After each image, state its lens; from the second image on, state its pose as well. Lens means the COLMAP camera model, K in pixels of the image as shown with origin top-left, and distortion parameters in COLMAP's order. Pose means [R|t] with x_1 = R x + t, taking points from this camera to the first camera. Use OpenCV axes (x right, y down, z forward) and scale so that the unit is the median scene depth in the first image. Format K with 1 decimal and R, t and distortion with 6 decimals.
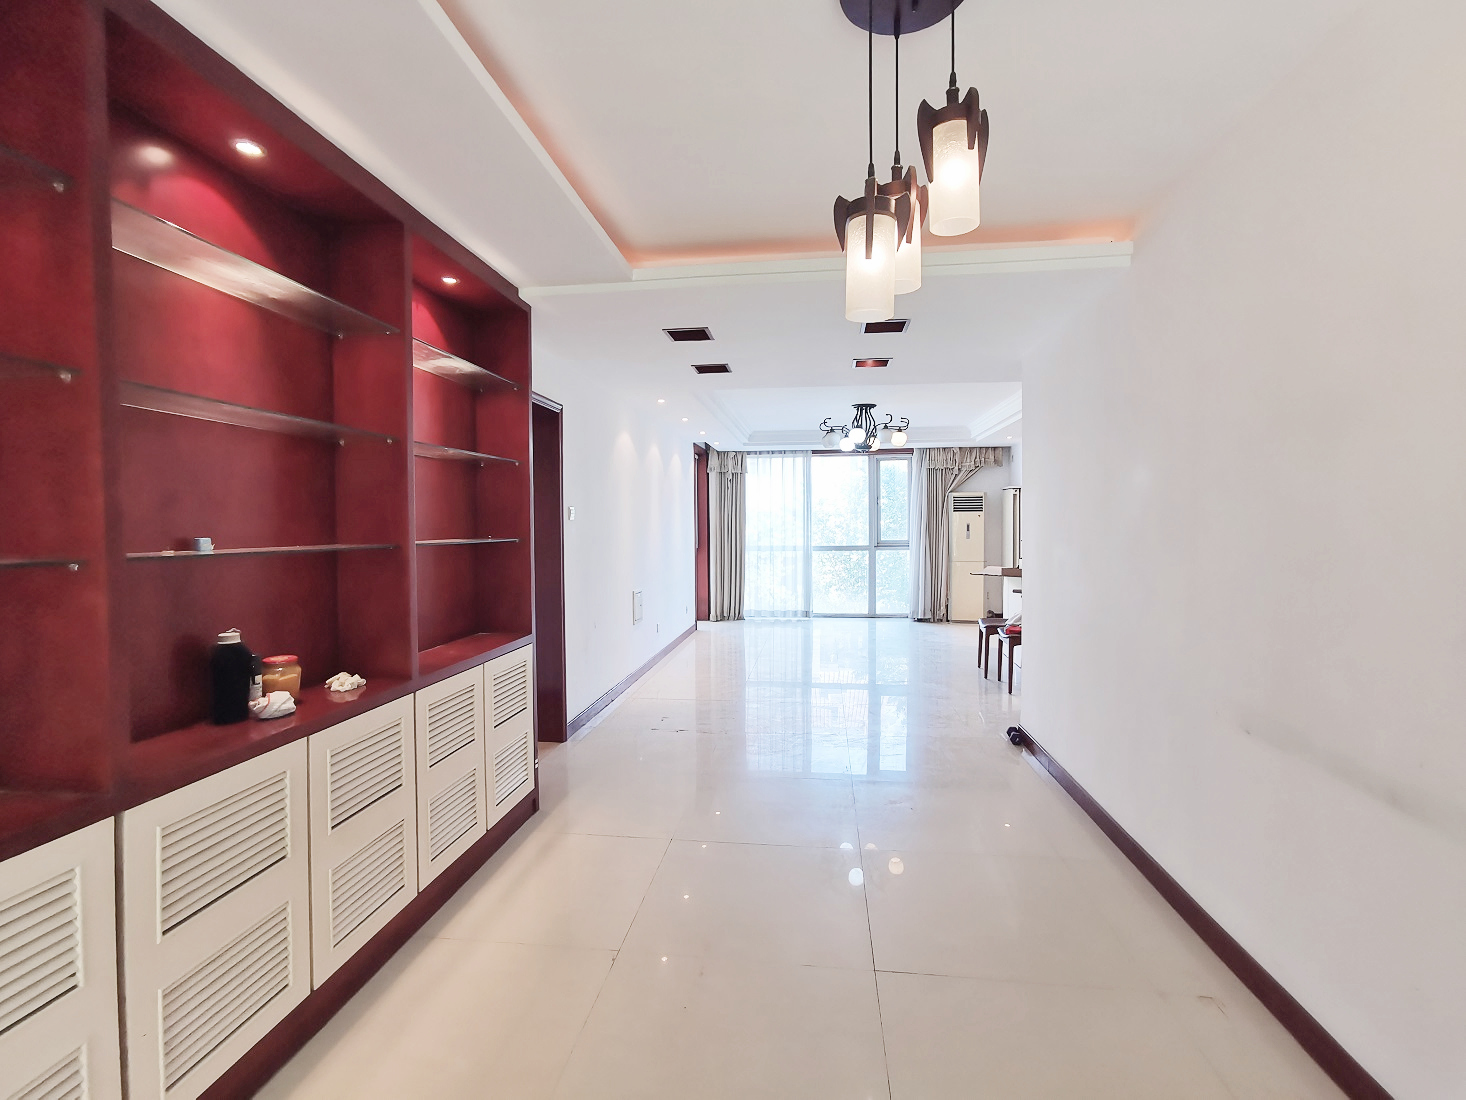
lens RADIAL K [[707.8, 0, 733.0], [0, 707.8, 550.0], [0, 0, 1]] dist [-0.047418, 0.000001]
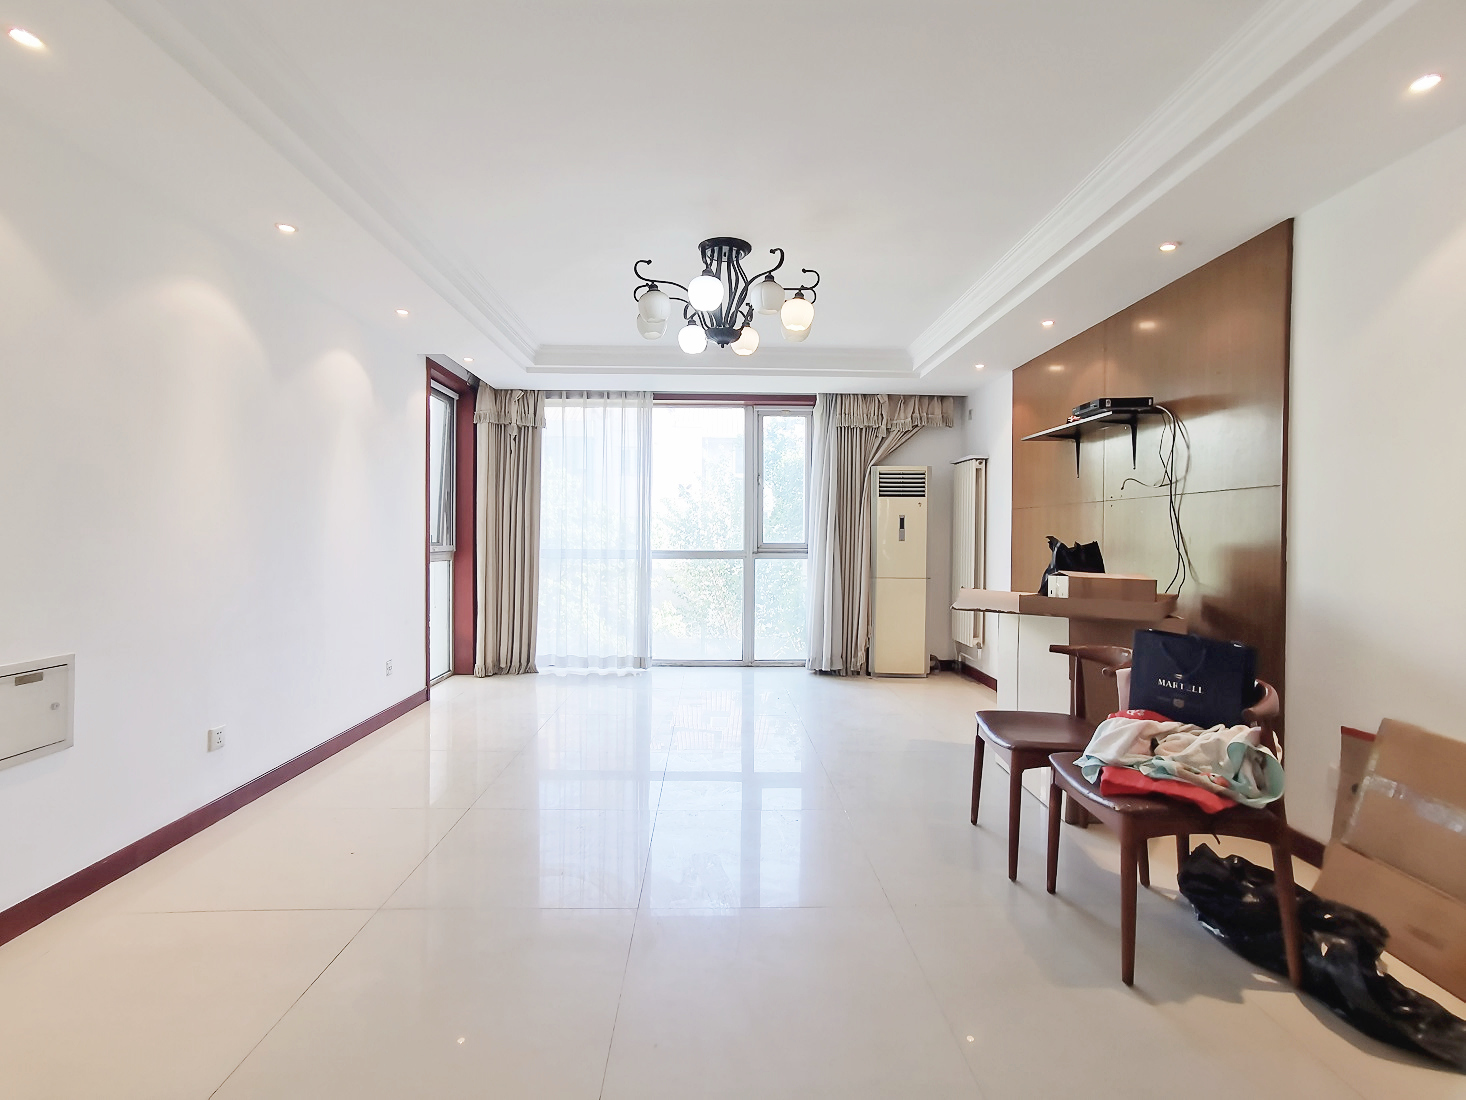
lens RADIAL K [[709.8, 0, 733.0], [0, 709.8, 550.0], [0, 0, 1]] dist [-0.025278, 0.000289]
pose [[0.987992, 0.012783, 0.153975, 0.087754], [-0.010342, 0.999808, -0.016641, 0.003432], [-0.154158, 0.014849, 0.987935, 0.389326]]
